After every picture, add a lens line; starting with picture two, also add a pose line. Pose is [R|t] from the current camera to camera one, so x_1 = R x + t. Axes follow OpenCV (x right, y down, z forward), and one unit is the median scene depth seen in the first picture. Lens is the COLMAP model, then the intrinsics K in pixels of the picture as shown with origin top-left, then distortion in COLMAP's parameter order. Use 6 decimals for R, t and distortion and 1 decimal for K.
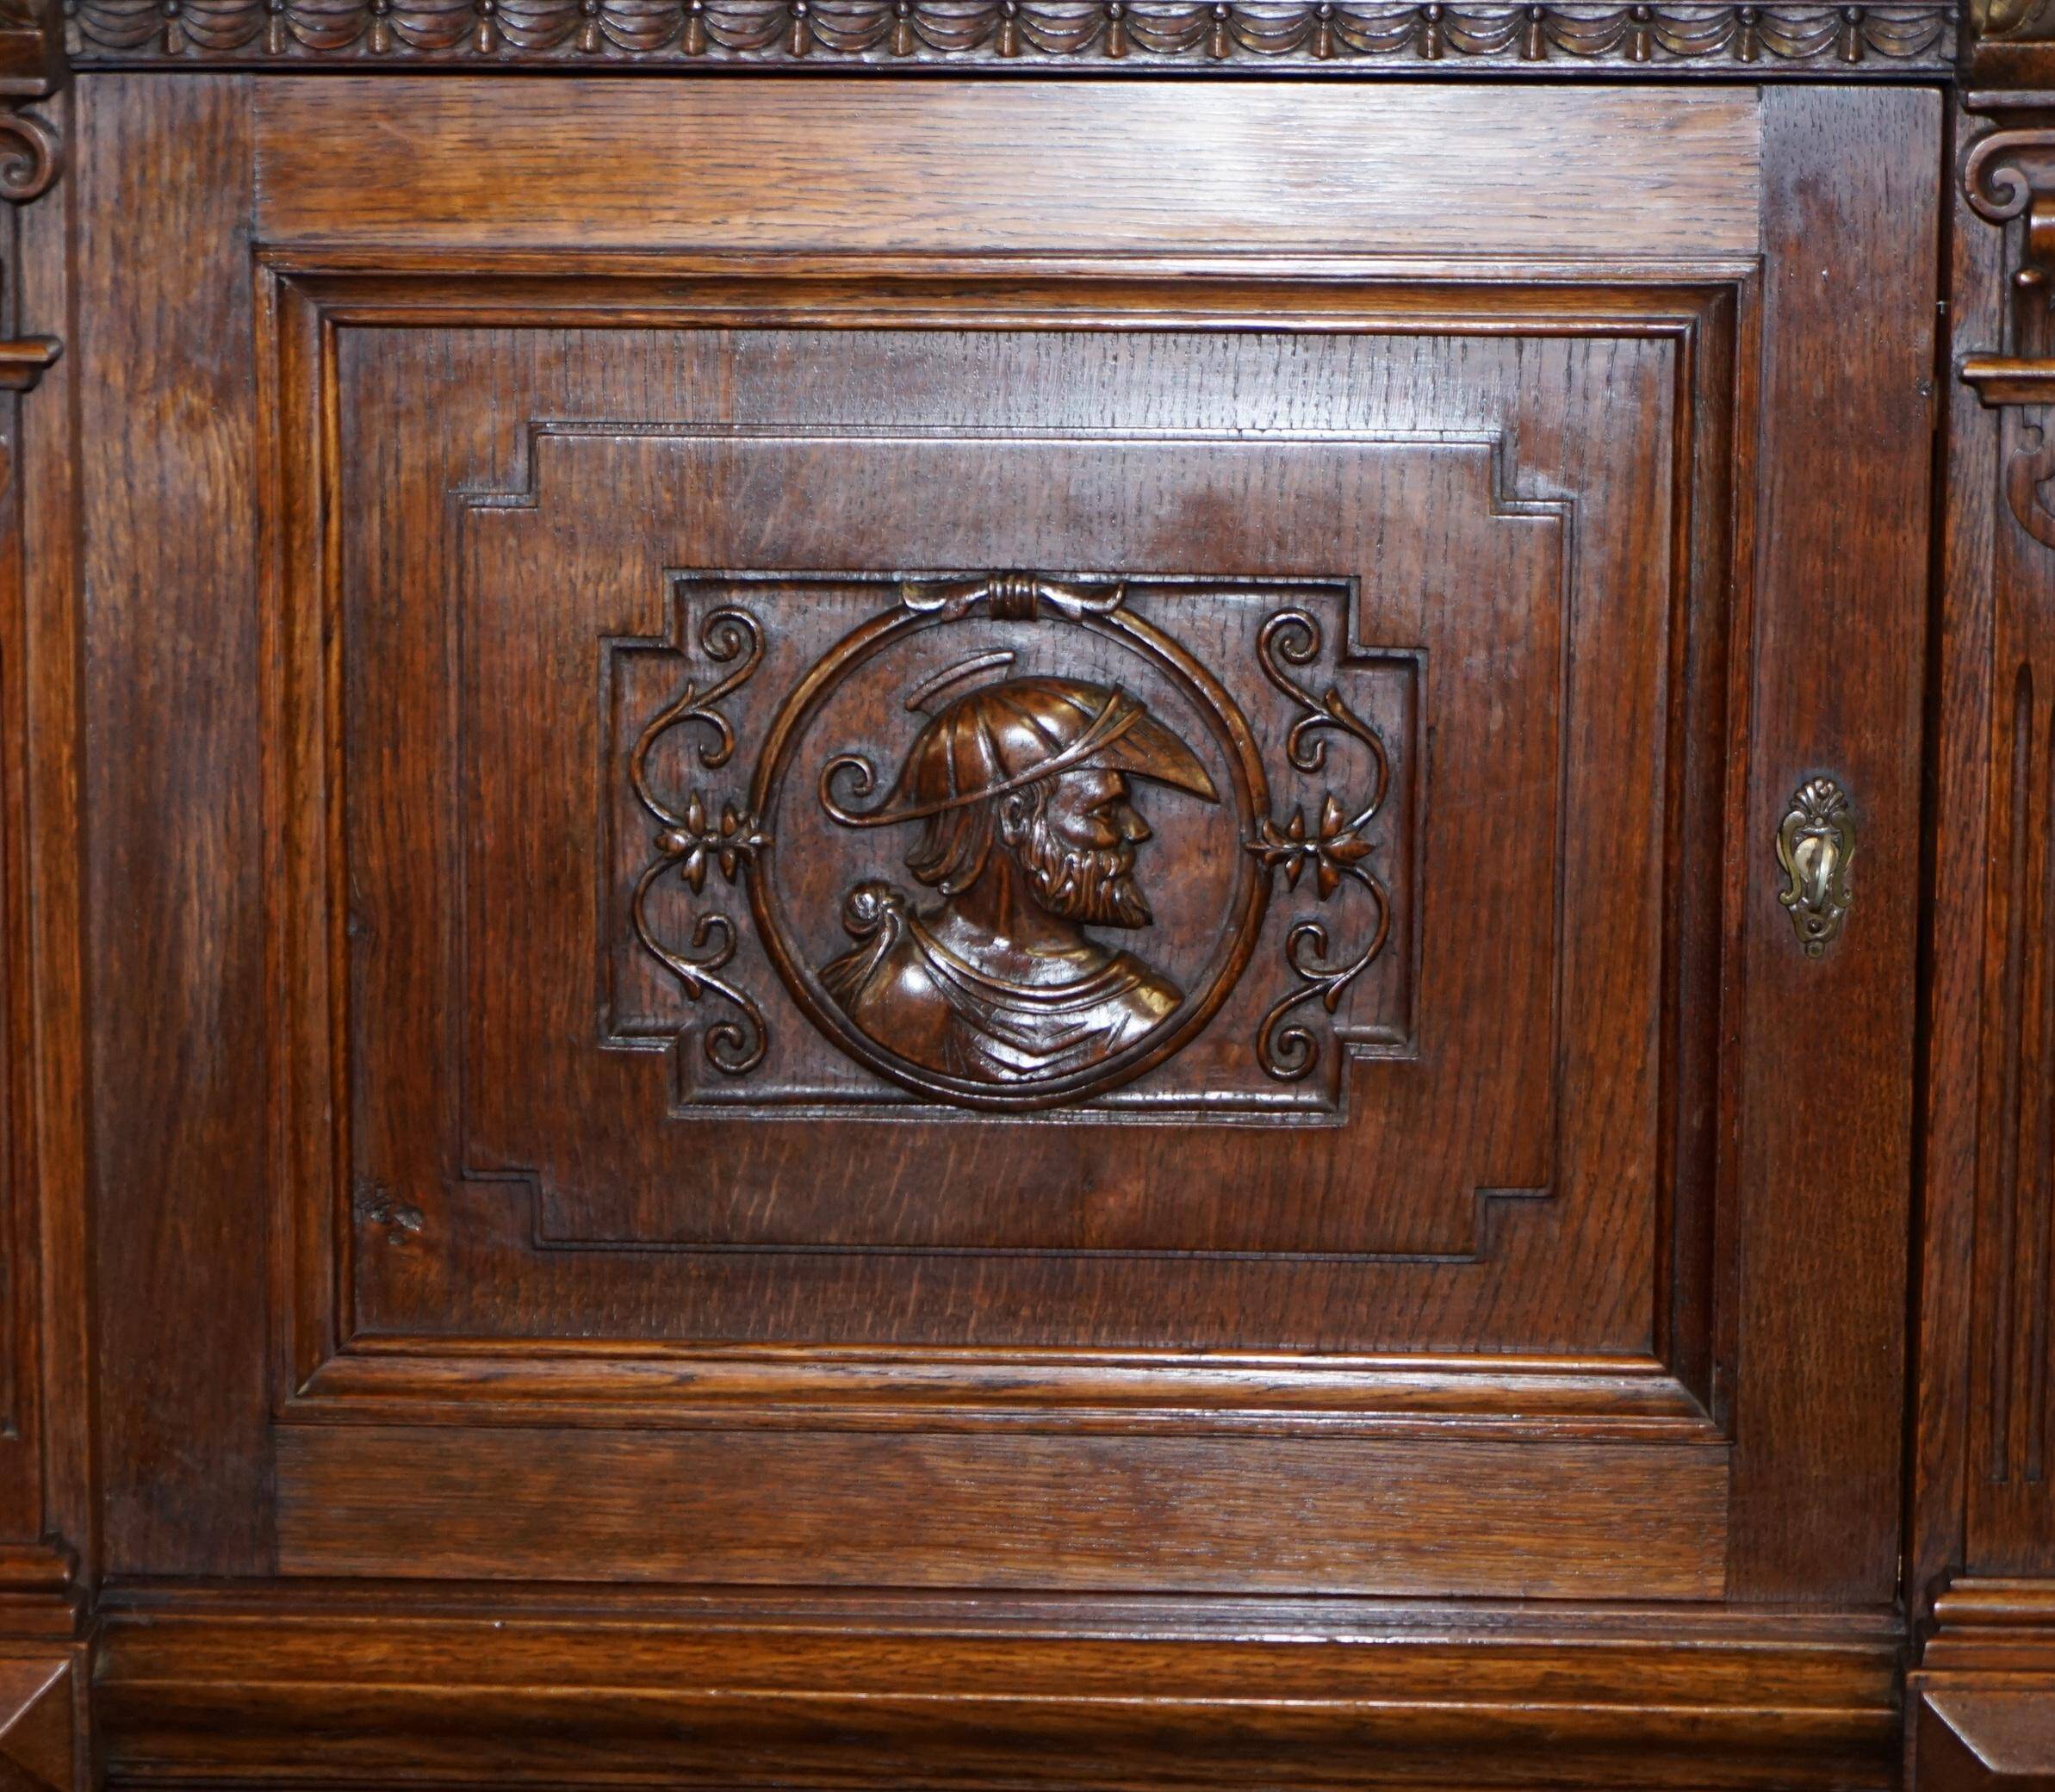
lens RADIAL K [[6398.9, 0, 1007.7], [0, 6398.9, 898.1], [0, 0, 1]] dist [-0.047951, 0.000000]
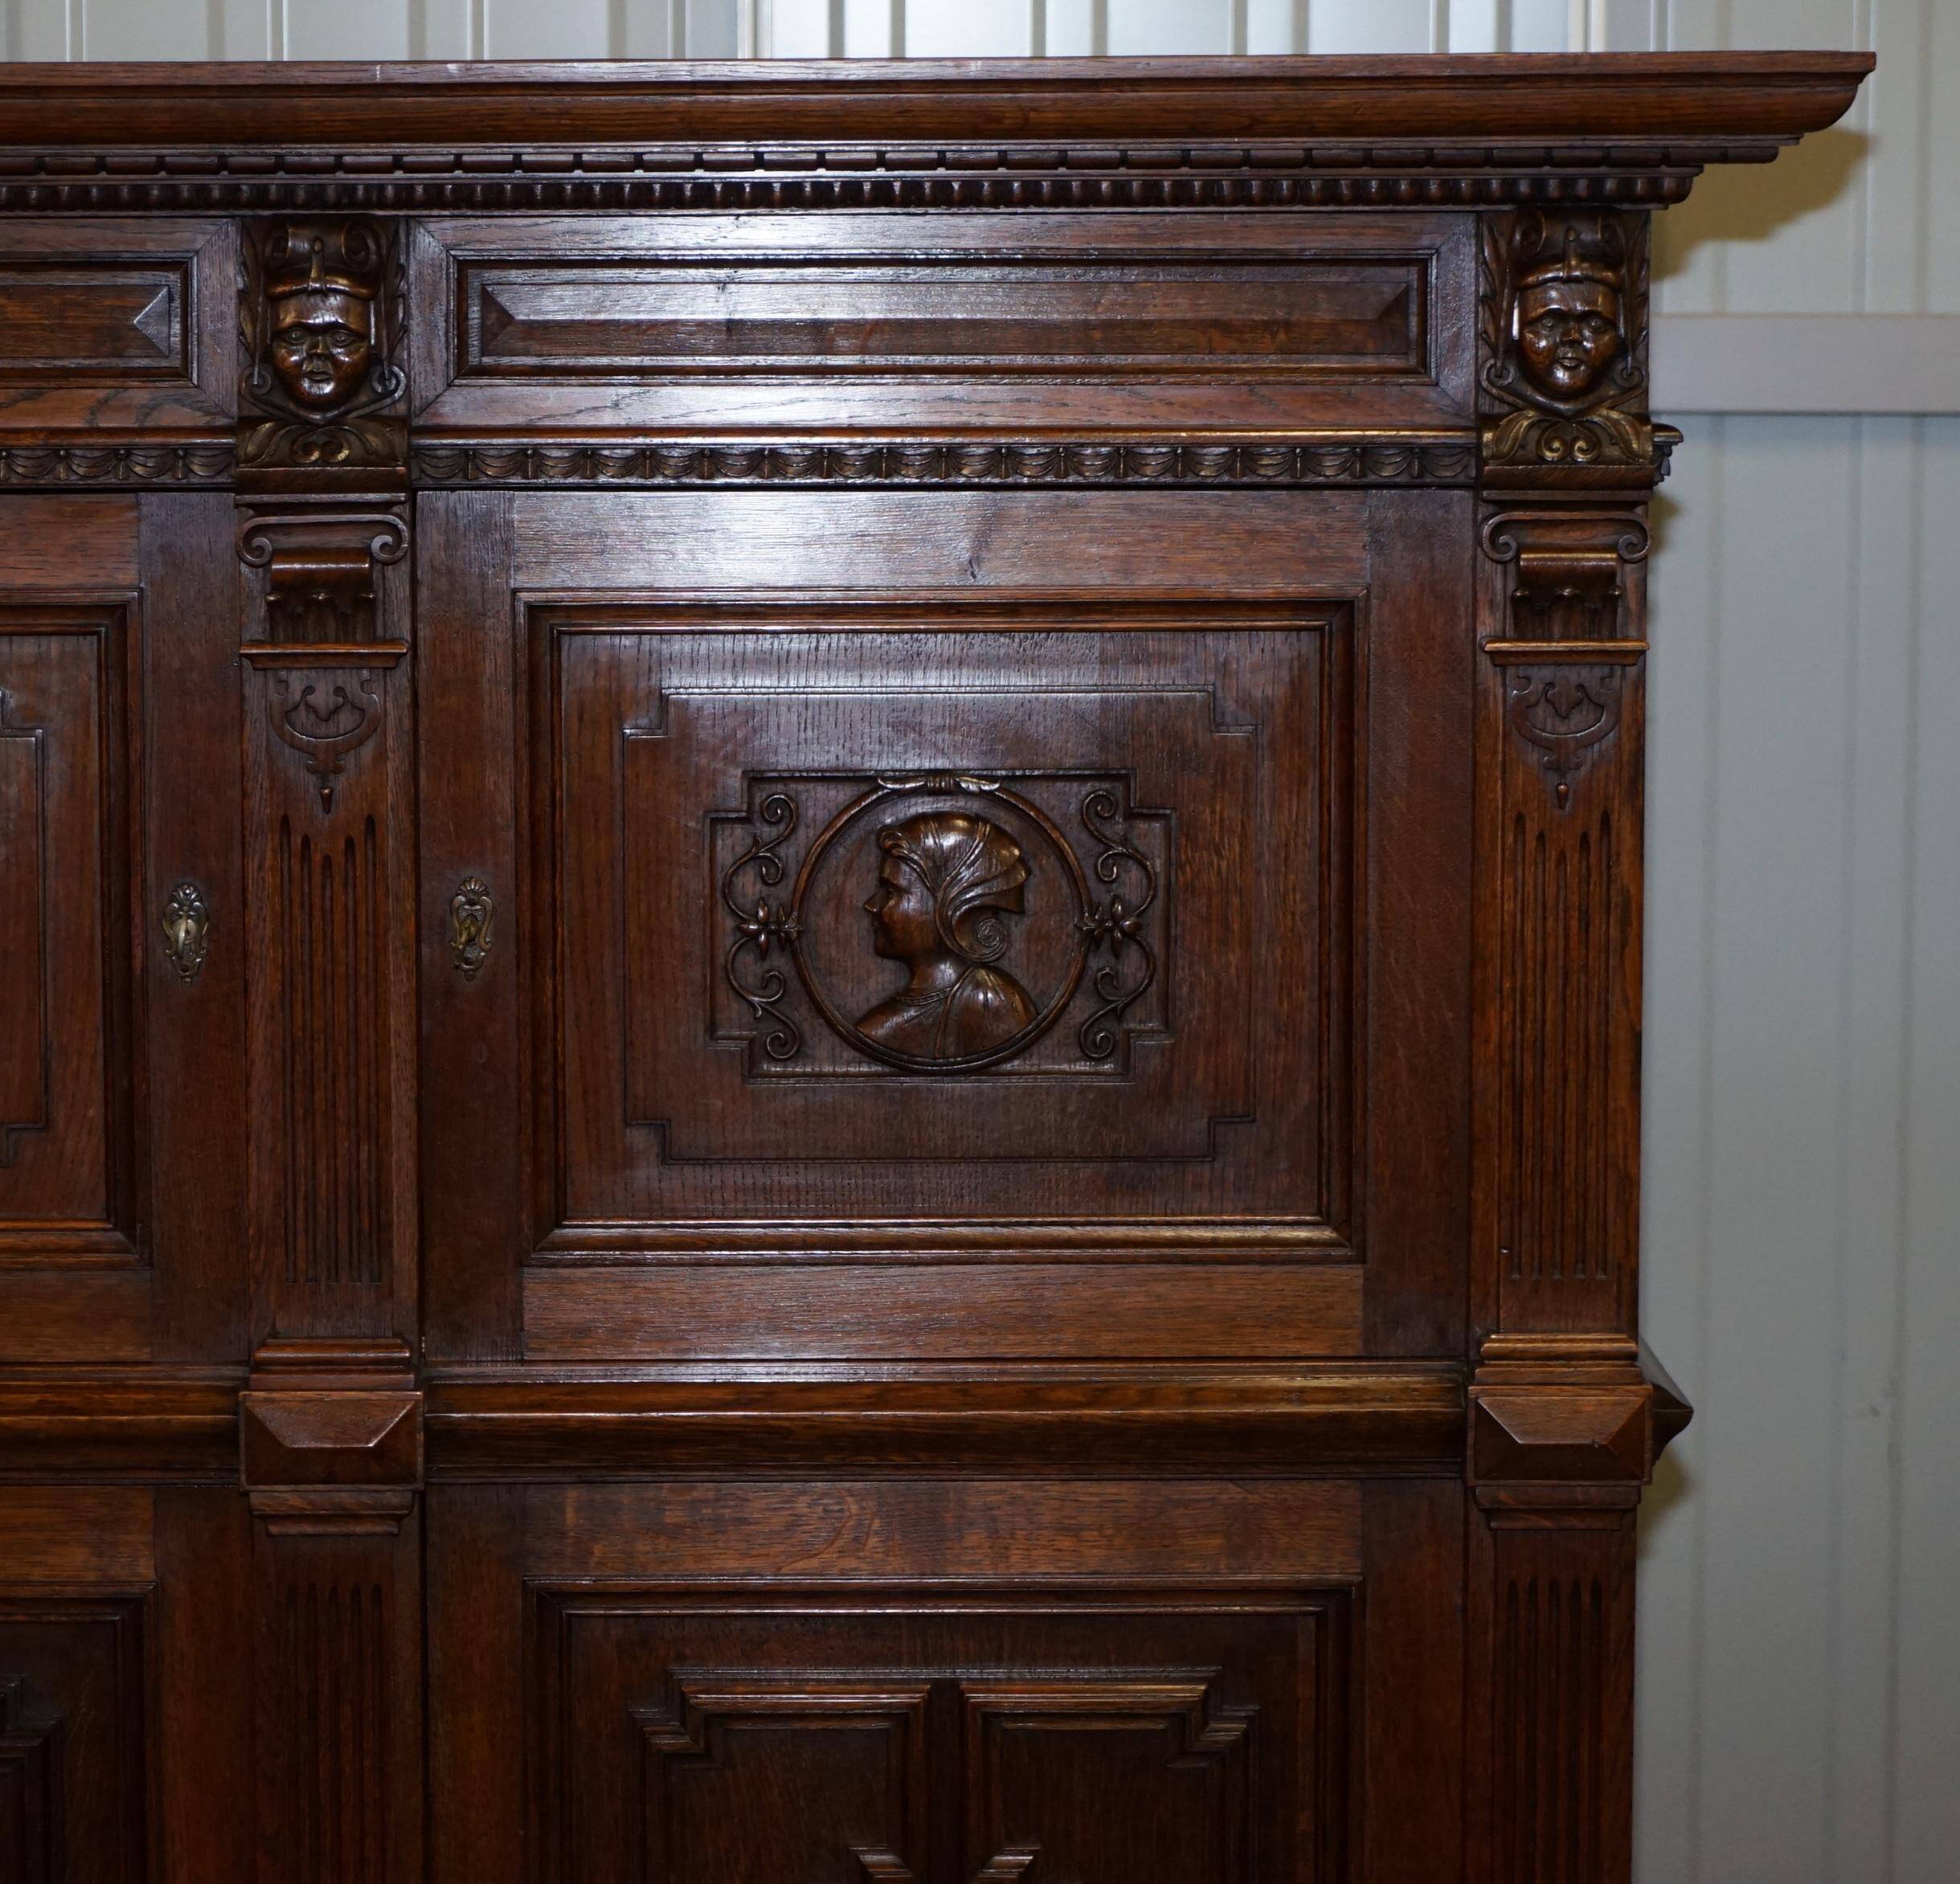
lens RADIAL K [[6504.8, 0, 809.8], [0, 6504.8, 804.1], [0, 0, 1]] dist [-0.069362, 0.000000]
pose [[0.998710, -0.014382, 0.048693, 0.210270], [0.017643, 0.997583, -0.067201, 0.081899], [-0.047609, 0.067974, 0.996551, -0.783845]]
